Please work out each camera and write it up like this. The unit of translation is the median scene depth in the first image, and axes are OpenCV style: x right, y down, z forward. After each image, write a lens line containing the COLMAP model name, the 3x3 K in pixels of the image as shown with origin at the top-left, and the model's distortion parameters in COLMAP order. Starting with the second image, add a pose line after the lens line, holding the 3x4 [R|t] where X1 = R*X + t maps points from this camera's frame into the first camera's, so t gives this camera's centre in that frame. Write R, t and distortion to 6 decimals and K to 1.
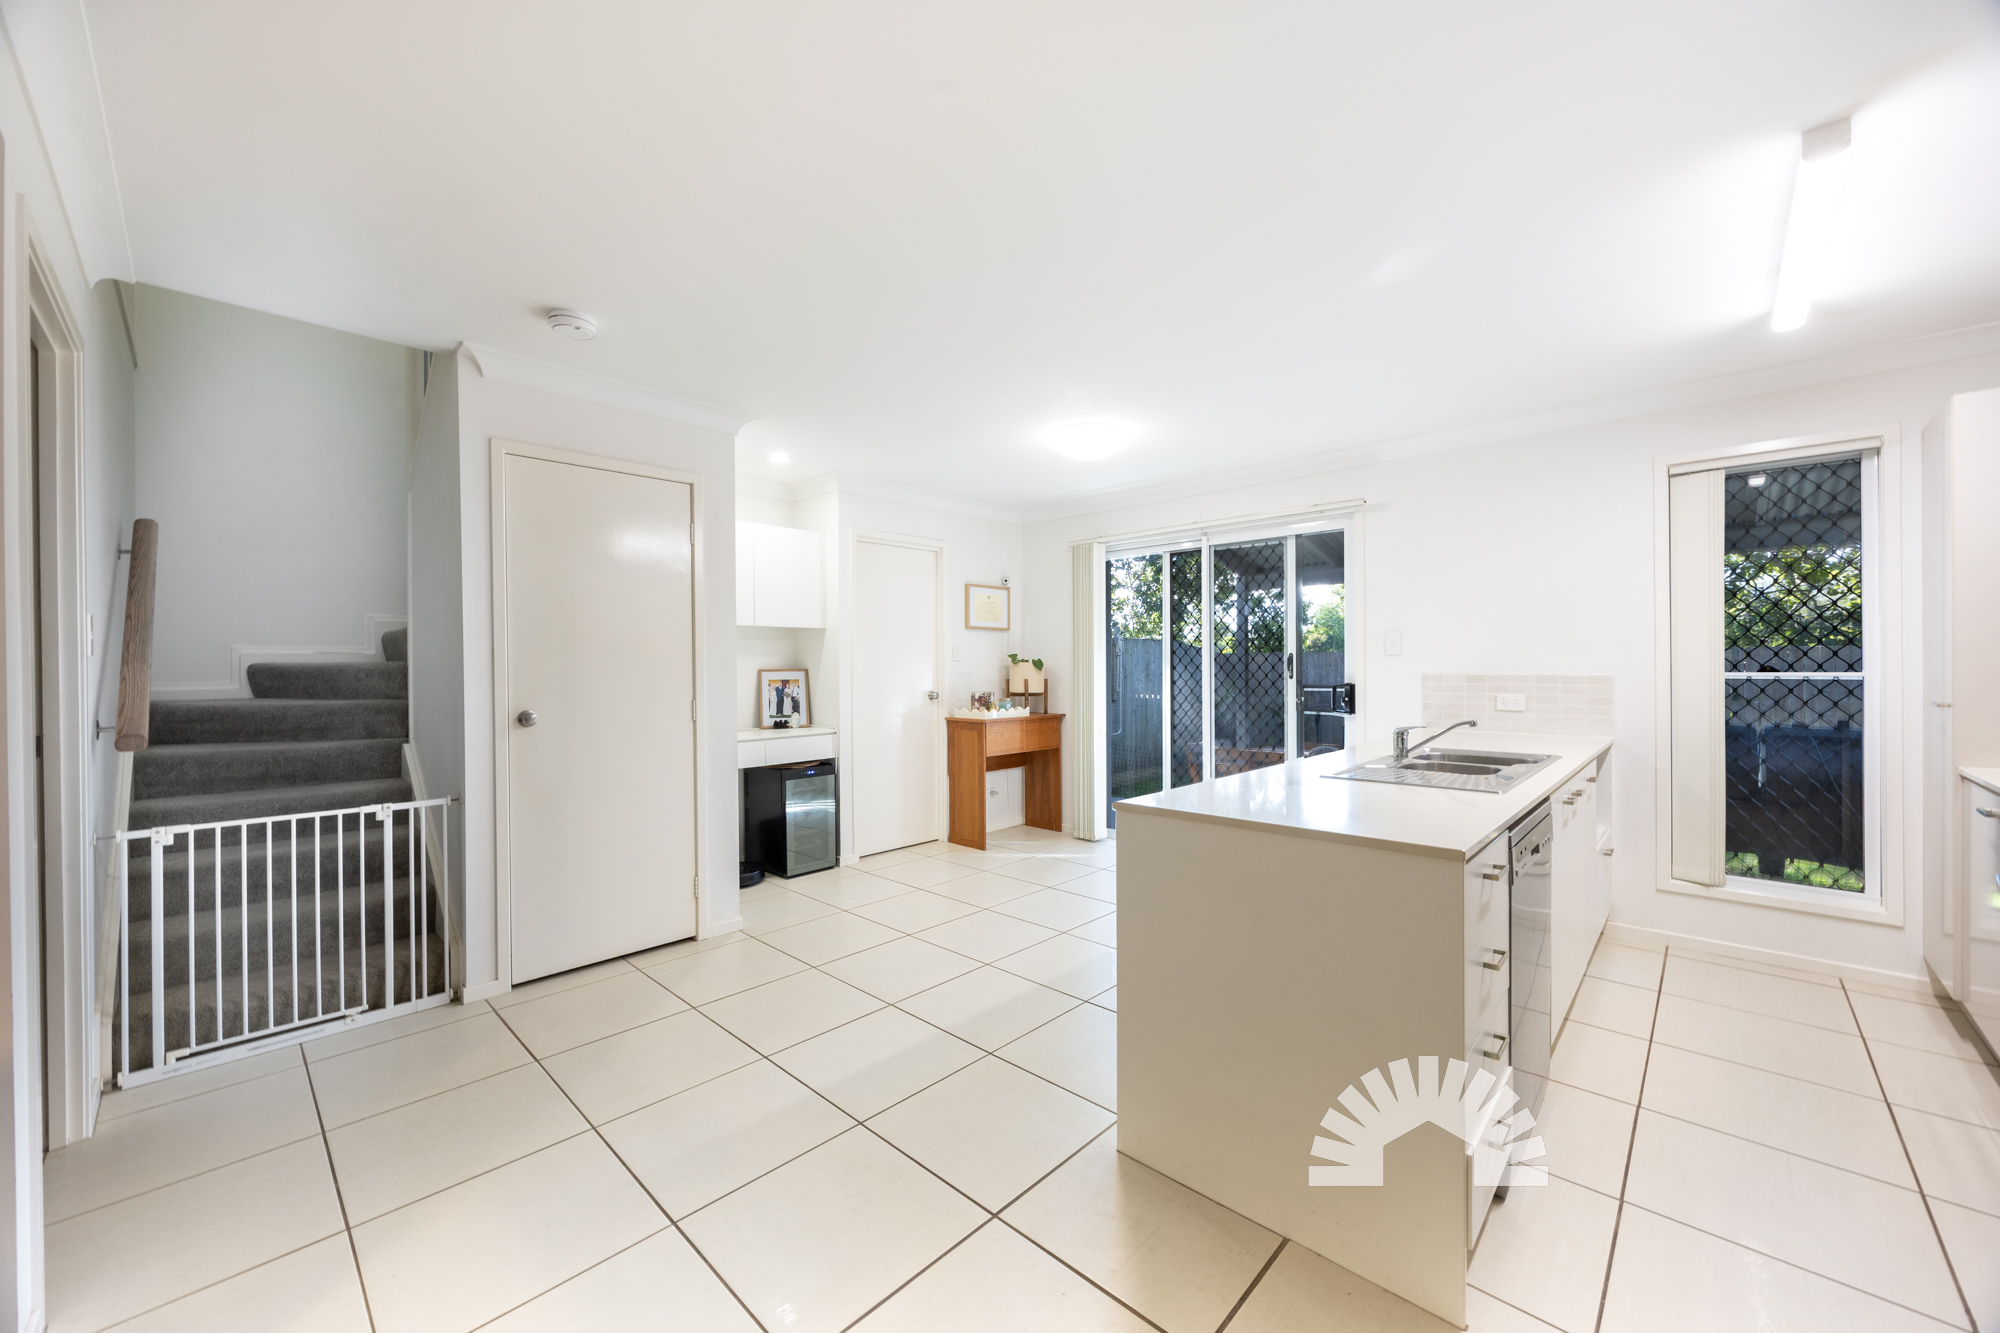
lens RADIAL K [[743.6, 0, 1000.6], [0, 743.6, 668.8], [0, 0, 1]] dist [-0.002034, -0.000137]
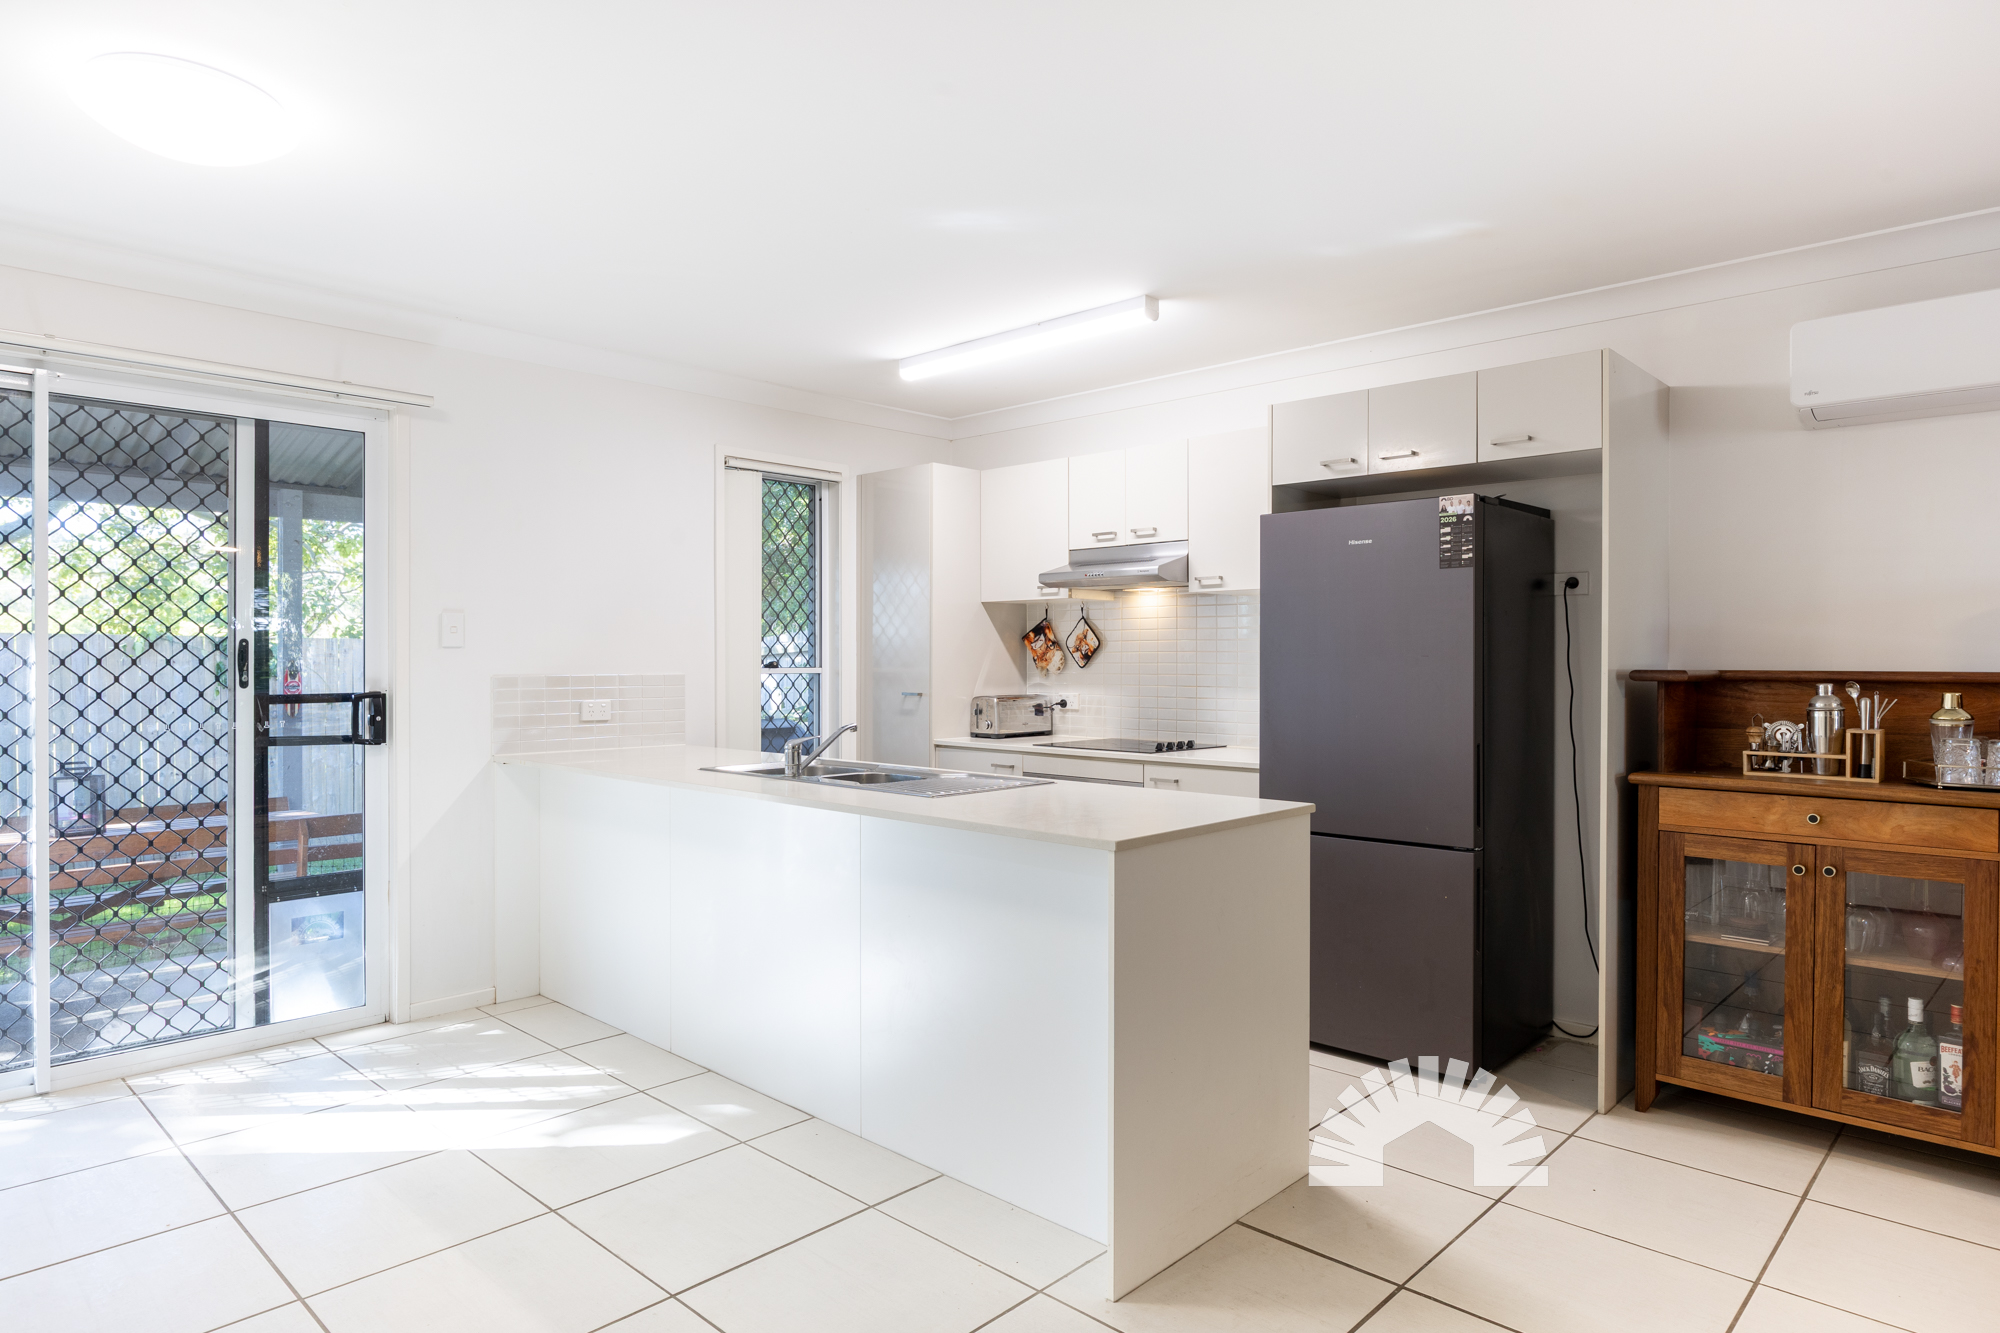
lens RADIAL K [[1159.7, 0, 991.3], [0, 1159.7, 669.9], [0, 0, 1]] dist [0.005934, 0.001232]
pose [[0.017492, -0.006282, 0.999827, -0.458171], [0.003596, 0.999974, 0.006220, -0.003090], [-0.999841, 0.003487, 0.017514, 0.490675]]
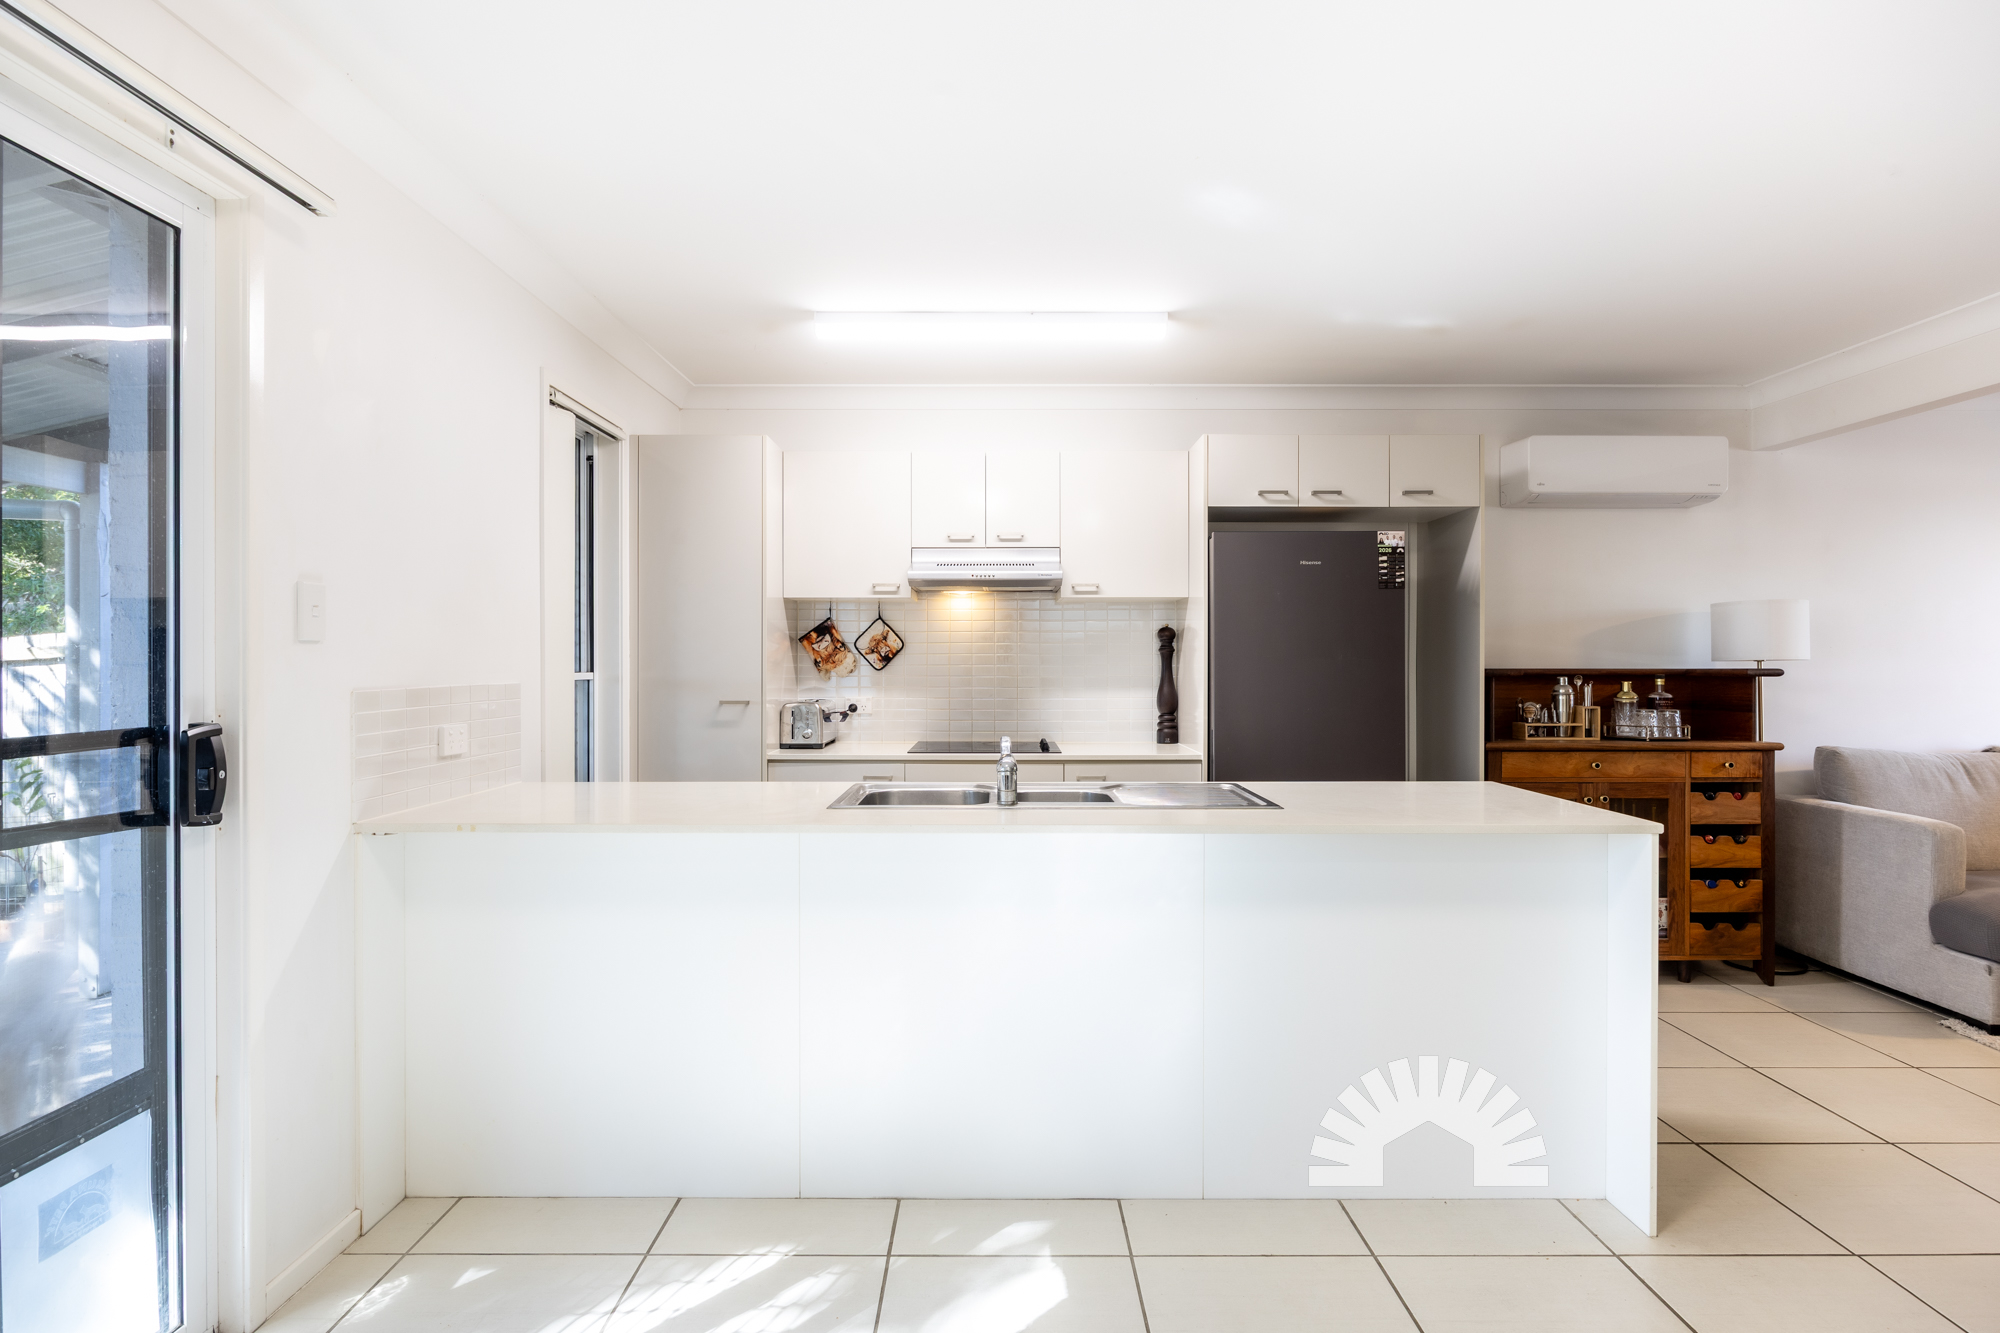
lens RADIAL K [[1054.9, 0, 992.8], [0, 1054.9, 665.3], [0, 0, 1]] dist [0.004240, 0.000066]
pose [[-0.680400, 0.000371, 0.732841, -0.072229], [0.005463, 0.999975, 0.004566, -0.006776], [-0.732821, 0.007110, -0.680385, 1.092738]]
